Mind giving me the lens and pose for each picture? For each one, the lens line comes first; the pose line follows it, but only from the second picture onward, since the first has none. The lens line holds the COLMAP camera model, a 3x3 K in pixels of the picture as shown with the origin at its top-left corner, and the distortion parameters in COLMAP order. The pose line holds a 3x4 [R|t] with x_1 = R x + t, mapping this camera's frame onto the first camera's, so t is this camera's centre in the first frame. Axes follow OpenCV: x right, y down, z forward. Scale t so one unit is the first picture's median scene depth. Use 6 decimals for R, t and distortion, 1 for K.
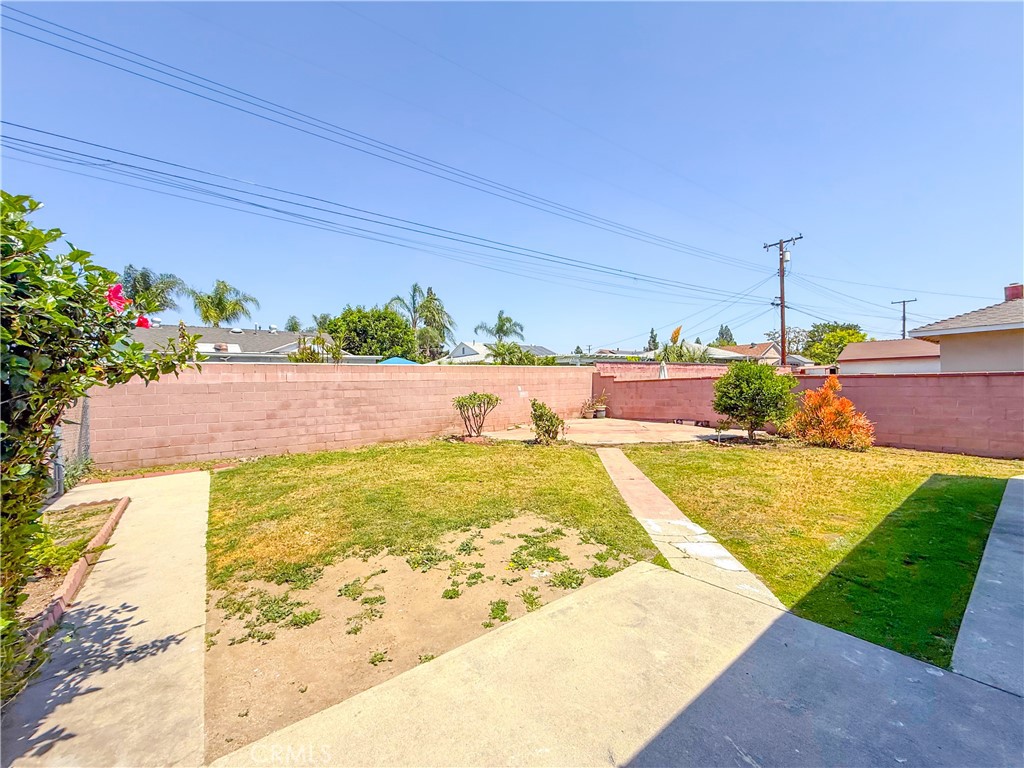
lens RADIAL K [[406.3, 0, 512.8], [0, 406.3, 381.5], [0, 0, 1]] dist [-0.002802, 0.000312]
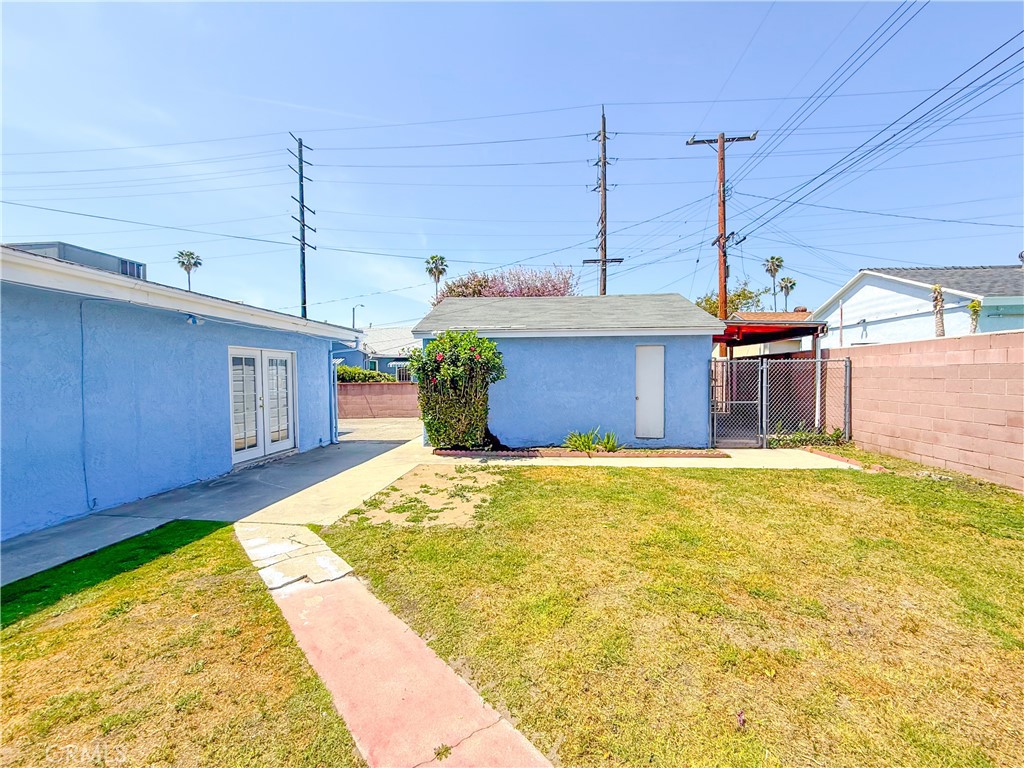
lens RADIAL K [[406.3, 0, 505.8], [0, 406.3, 384.0], [0, 0, 1]] dist [-0.002802, 0.000312]
pose [[-0.688783, 0.044908, -0.723575, 0.657830], [0.028025, 0.998983, 0.035323, -0.019365], [0.724425, 0.004052, -0.689341, 1.778192]]
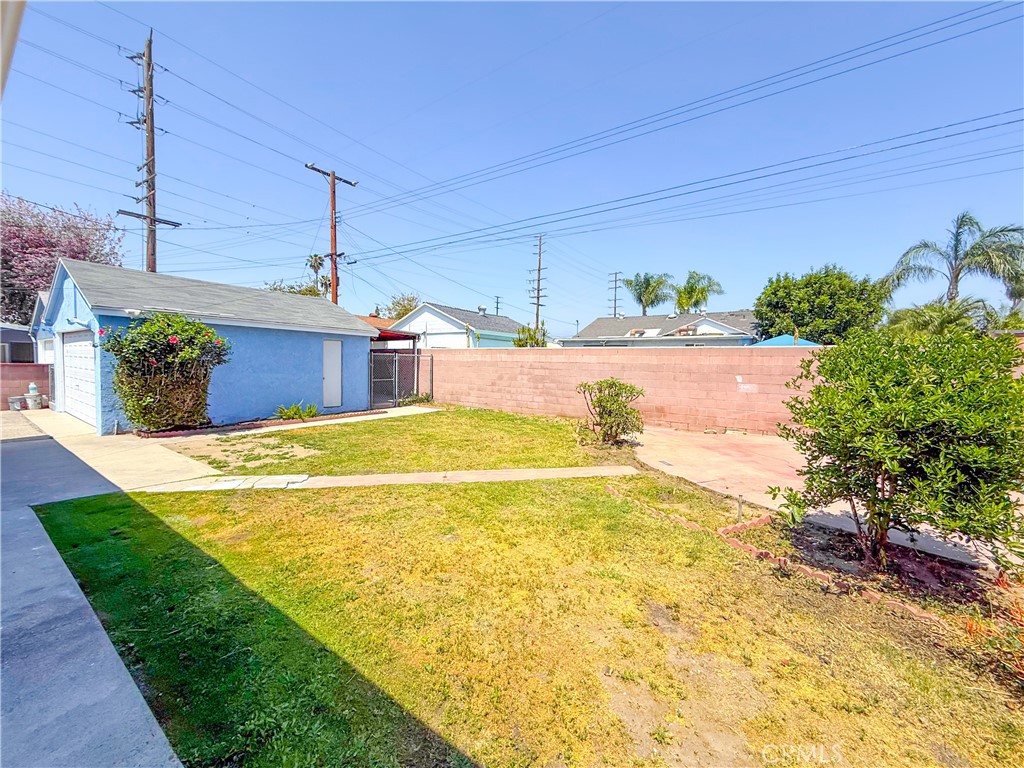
lens RADIAL K [[406.3, 0, 509.6], [0, 406.3, 385.8], [0, 0, 1]] dist [-0.002802, 0.000312]
pose [[0.283939, 0.081783, -0.955348, 1.729283], [-0.022280, 0.996650, 0.078696, -0.053371], [0.958583, -0.001060, 0.284810, 1.288959]]
